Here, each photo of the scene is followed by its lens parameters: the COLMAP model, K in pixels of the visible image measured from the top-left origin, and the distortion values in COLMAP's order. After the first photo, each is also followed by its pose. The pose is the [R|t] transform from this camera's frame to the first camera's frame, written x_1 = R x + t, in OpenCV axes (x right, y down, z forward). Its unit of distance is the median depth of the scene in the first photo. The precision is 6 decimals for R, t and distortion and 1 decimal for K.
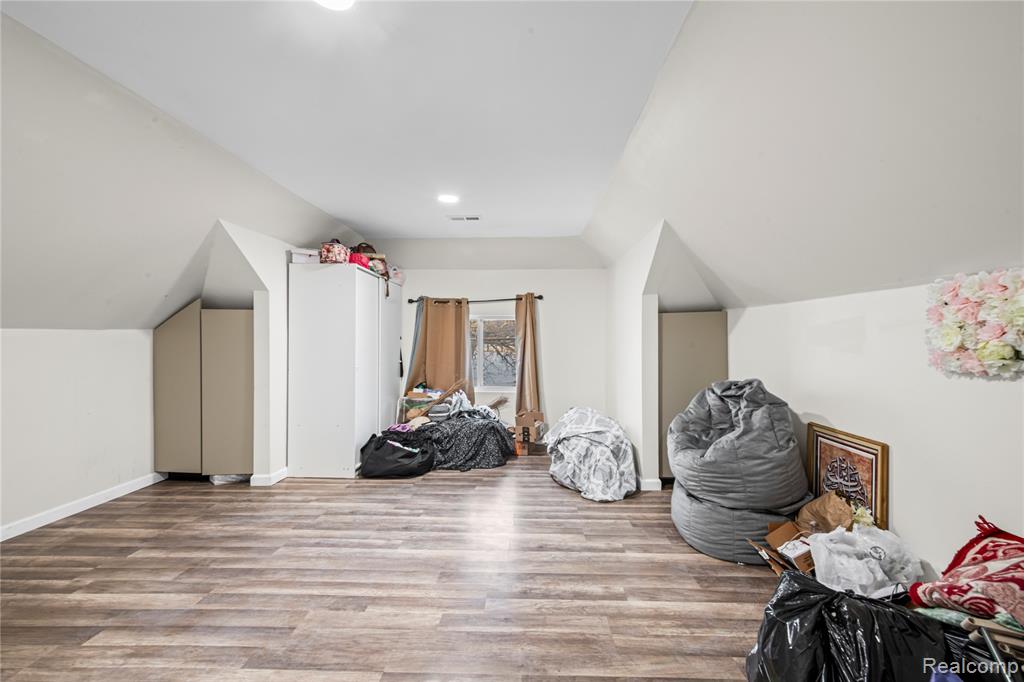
lens RADIAL K [[419.1, 0, 512.0], [0, 419.1, 340.1], [0, 0, 1]] dist [0.012044, -0.001556]
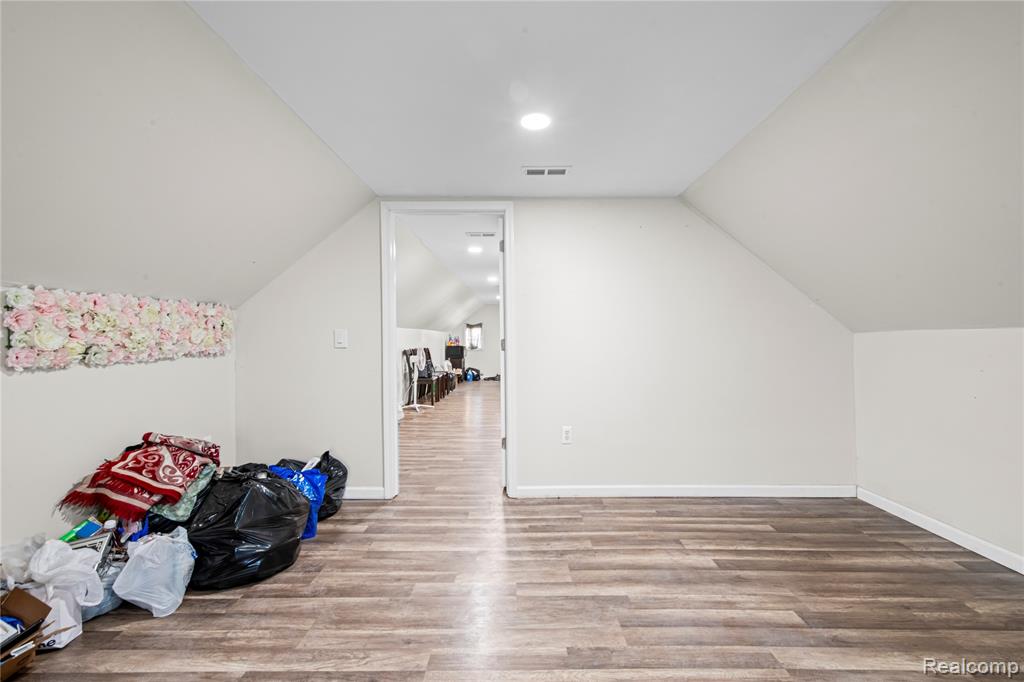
lens RADIAL K [[419.1, 0, 512.8], [0, 419.1, 340.8], [0, 0, 1]] dist [0.012044, -0.001556]
pose [[-0.999770, 0.002713, -0.021275, -0.234974], [0.002543, 0.999964, 0.008041, -0.011287], [0.021297, 0.007985, -0.999741, 2.003537]]
